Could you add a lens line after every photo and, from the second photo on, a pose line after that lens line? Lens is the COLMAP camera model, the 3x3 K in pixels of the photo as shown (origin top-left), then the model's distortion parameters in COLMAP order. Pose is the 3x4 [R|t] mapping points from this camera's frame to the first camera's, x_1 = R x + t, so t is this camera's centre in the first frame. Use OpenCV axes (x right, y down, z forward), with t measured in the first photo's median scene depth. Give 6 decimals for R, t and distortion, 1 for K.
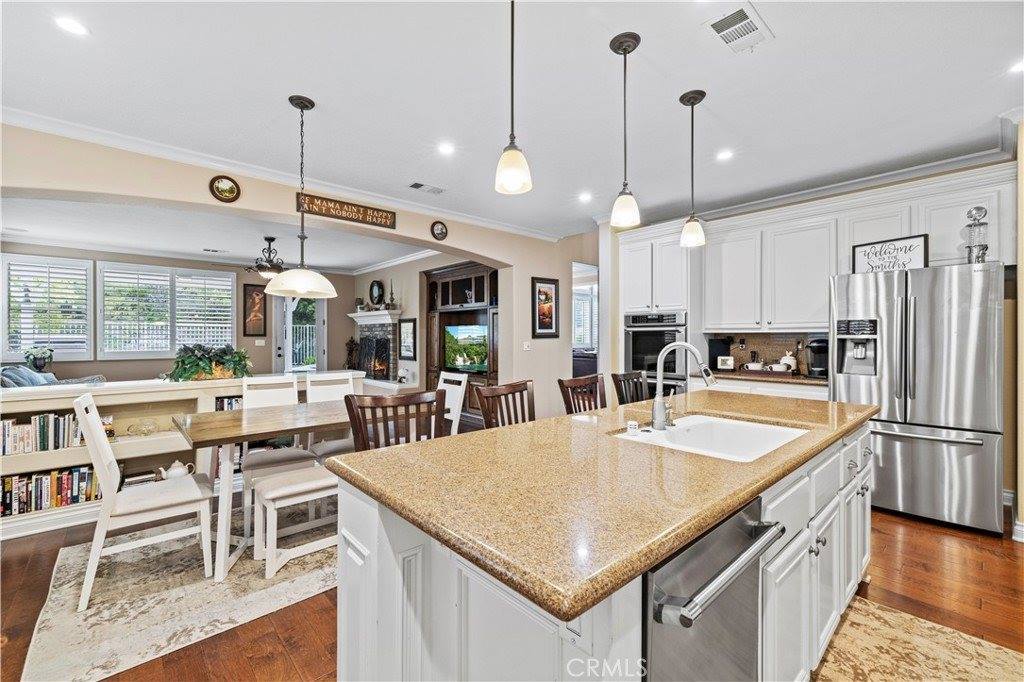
lens RADIAL K [[433.0, 0, 508.7], [0, 433.0, 338.9], [0, 0, 1]] dist [-0.000234, 0.001115]
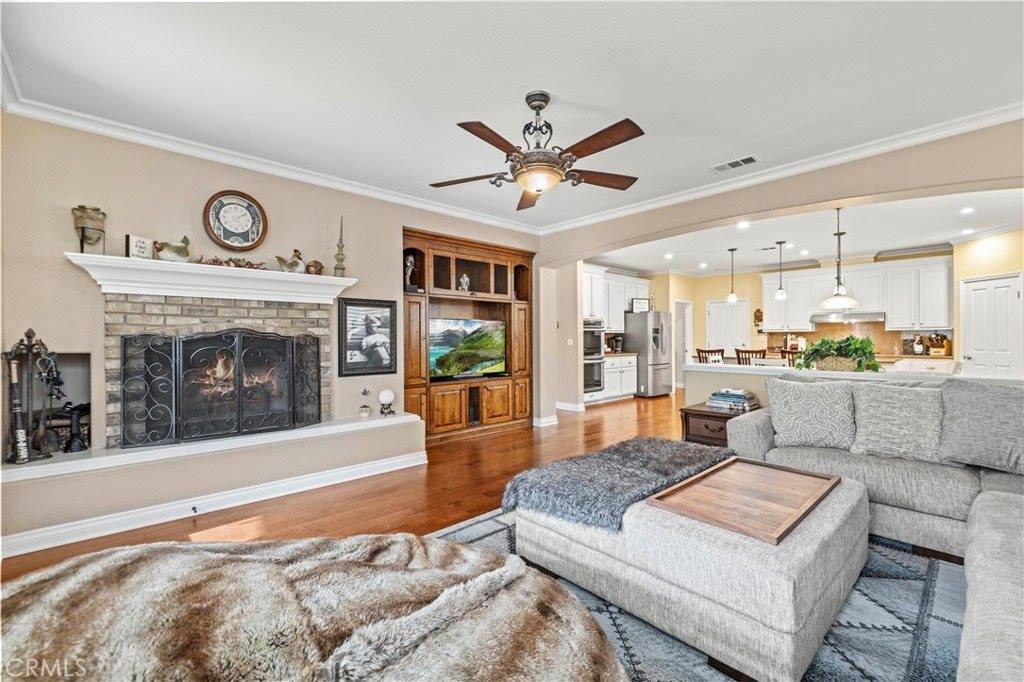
lens RADIAL K [[433.0, 0, 505.0], [0, 433.0, 337.7], [0, 0, 1]] dist [-0.000234, 0.001115]
pose [[-0.013817, 0.003788, 0.999897, -1.301329], [0.008973, 0.999953, -0.003664, 0.010880], [-0.999864, 0.008921, -0.013850, 1.370431]]
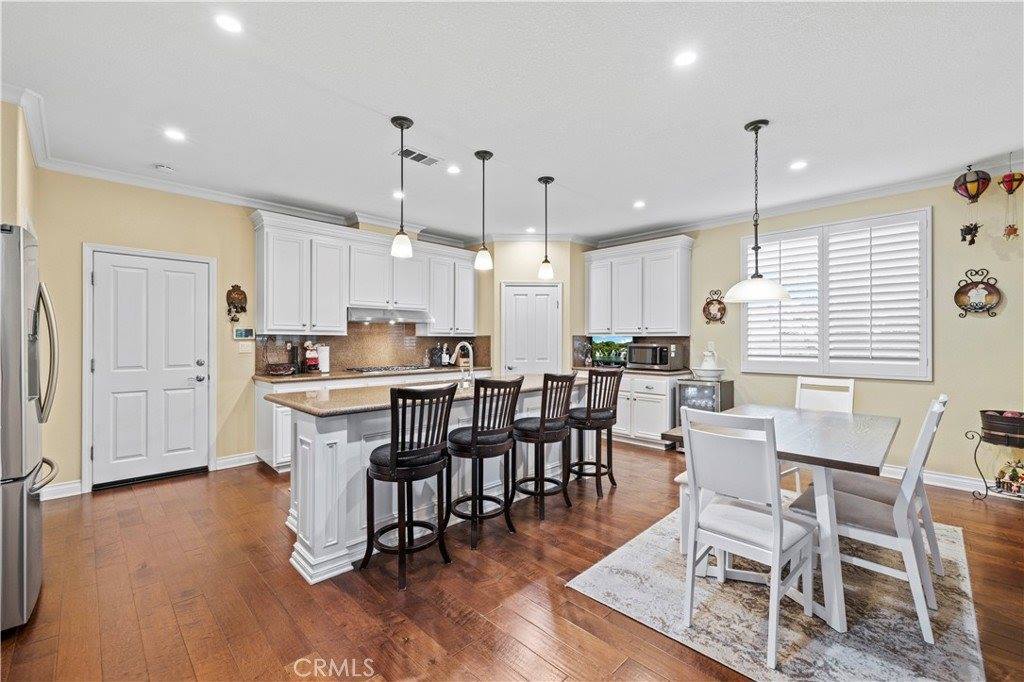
lens RADIAL K [[433.0, 0, 510.8], [0, 433.0, 340.1], [0, 0, 1]] dist [-0.000234, 0.001115]
pose [[-0.999182, -0.001861, -0.040396, 0.089944], [-0.002085, 0.999983, 0.005494, -0.004932], [0.040385, 0.005574, -0.999169, 1.149111]]
